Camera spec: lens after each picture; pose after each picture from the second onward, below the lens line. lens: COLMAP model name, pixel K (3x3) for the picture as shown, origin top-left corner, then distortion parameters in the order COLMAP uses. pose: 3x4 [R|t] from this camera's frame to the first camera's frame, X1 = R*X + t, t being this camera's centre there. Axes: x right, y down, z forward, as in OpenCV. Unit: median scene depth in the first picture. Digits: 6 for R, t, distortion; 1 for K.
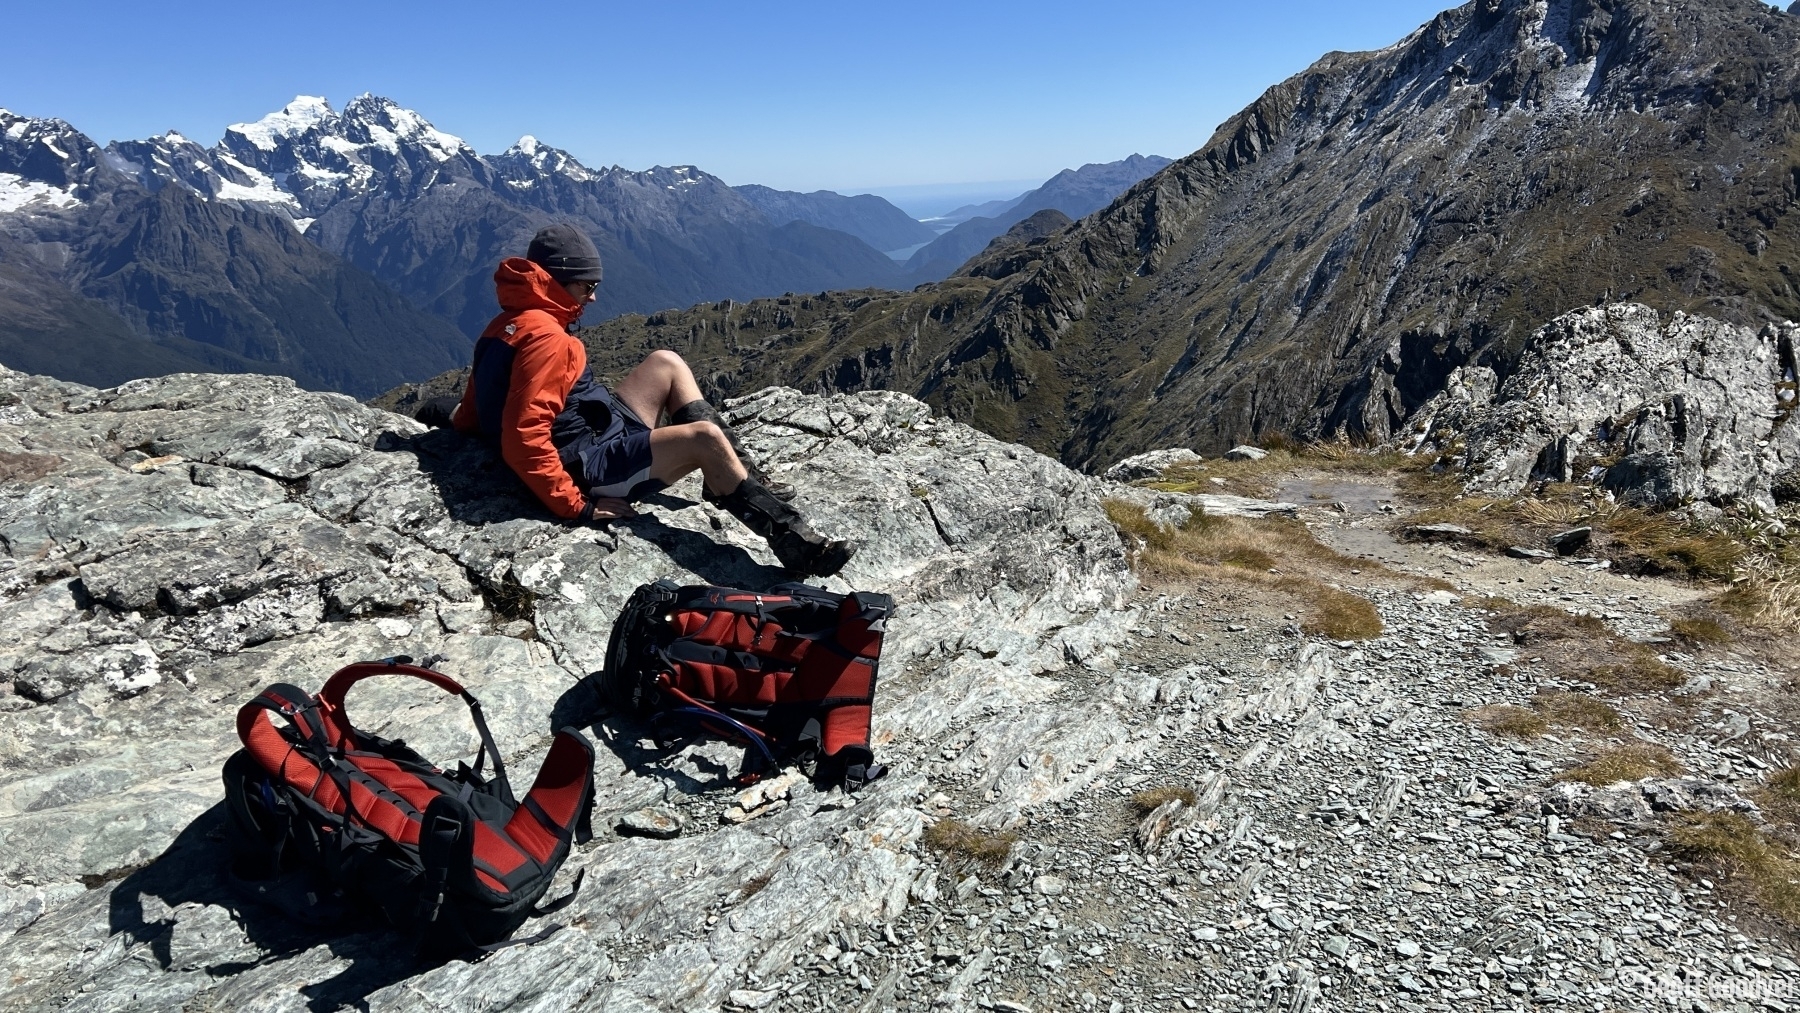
lens RADIAL K [[1340.4, 0, 915.3], [0, 1340.4, 516.9], [0, 0, 1]] dist [0.078629, -0.089959]
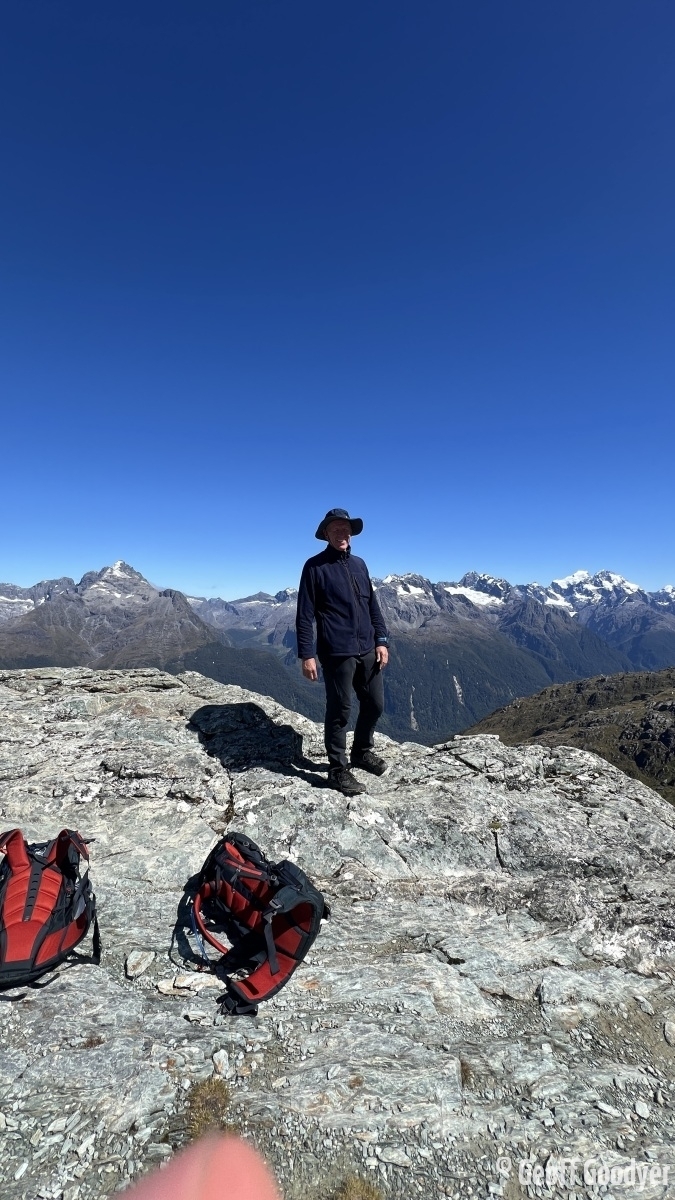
lens RADIAL K [[478.3, 0, 336.1], [0, 478.3, 601.1], [0, 0, 1]] dist [-0.002563, 0.000029]
pose [[0.639665, 0.045608, -0.767300, 0.344065], [-0.224374, 0.965841, -0.129643, -0.178584], [0.735177, 0.255090, 0.628048, 0.434097]]
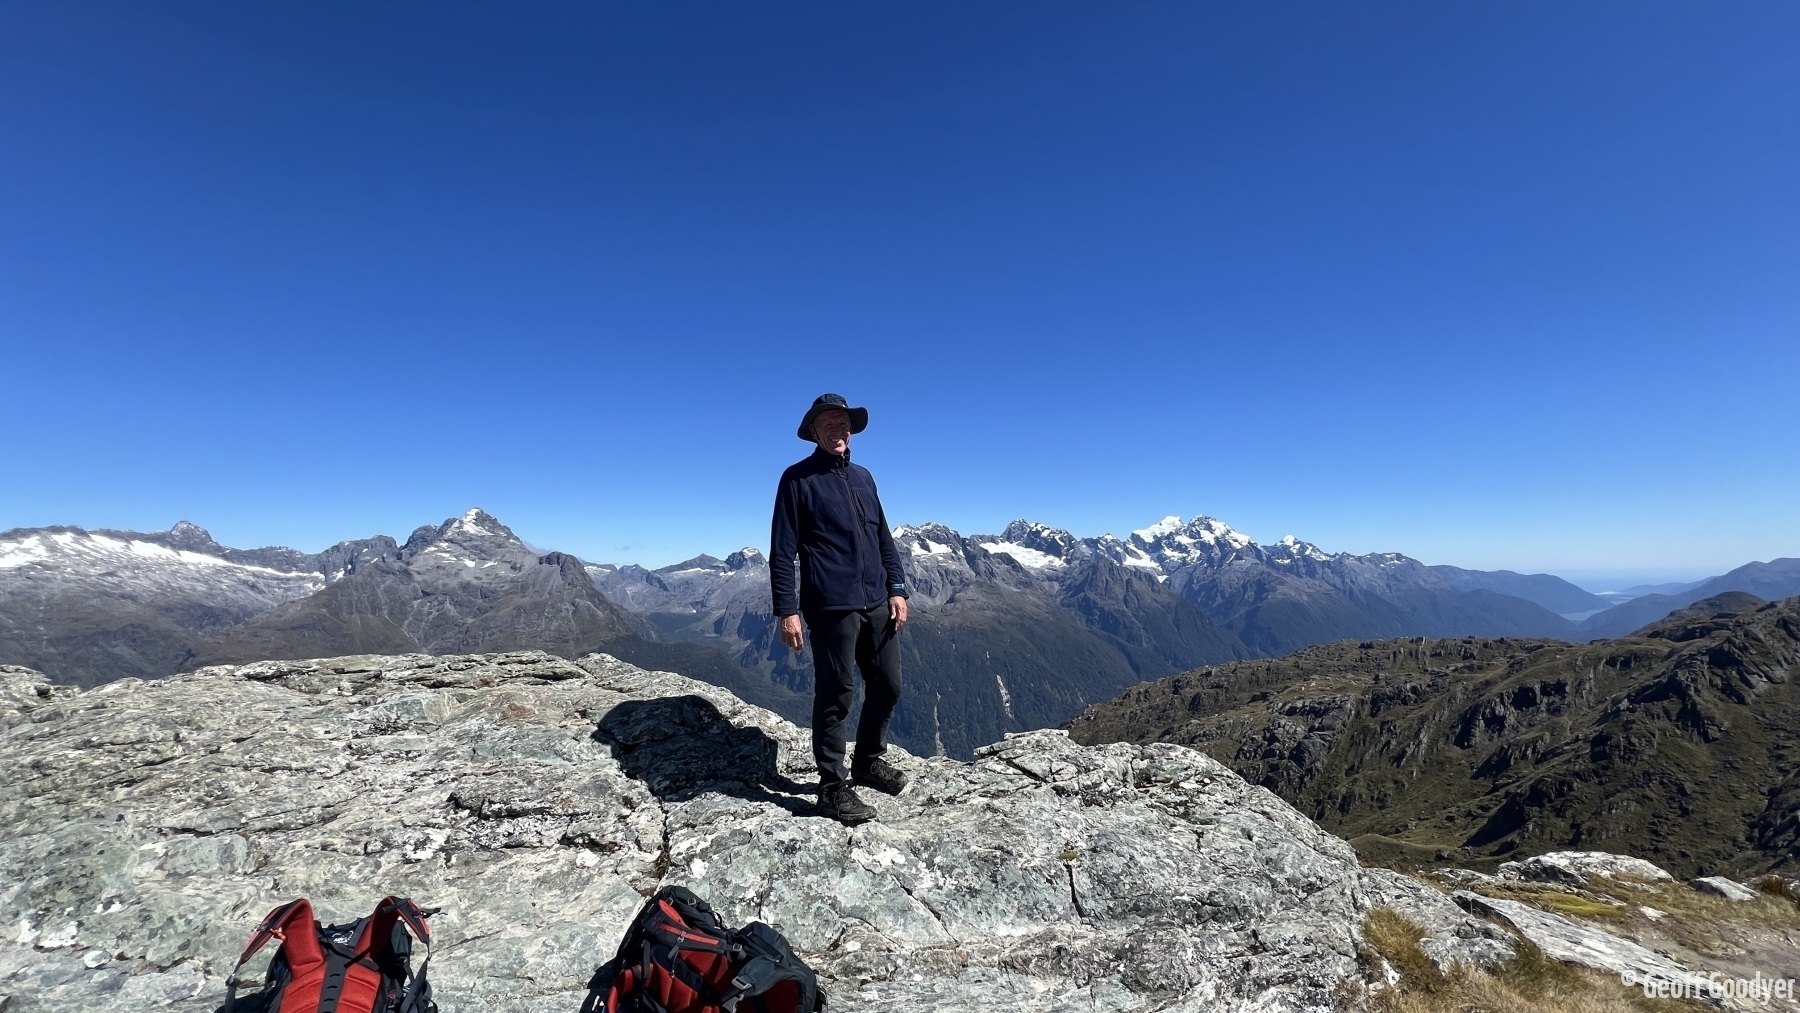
lens RADIAL K [[717.5, 0, 899.5], [0, 717.5, 508.5], [0, 0, 1]] dist [-0.002563, 0.000029]
pose [[0.720907, -0.021914, -0.692686, 0.348607], [-0.191089, 0.954470, -0.229070, -0.140912], [0.666167, 0.297502, 0.683896, 0.430983]]
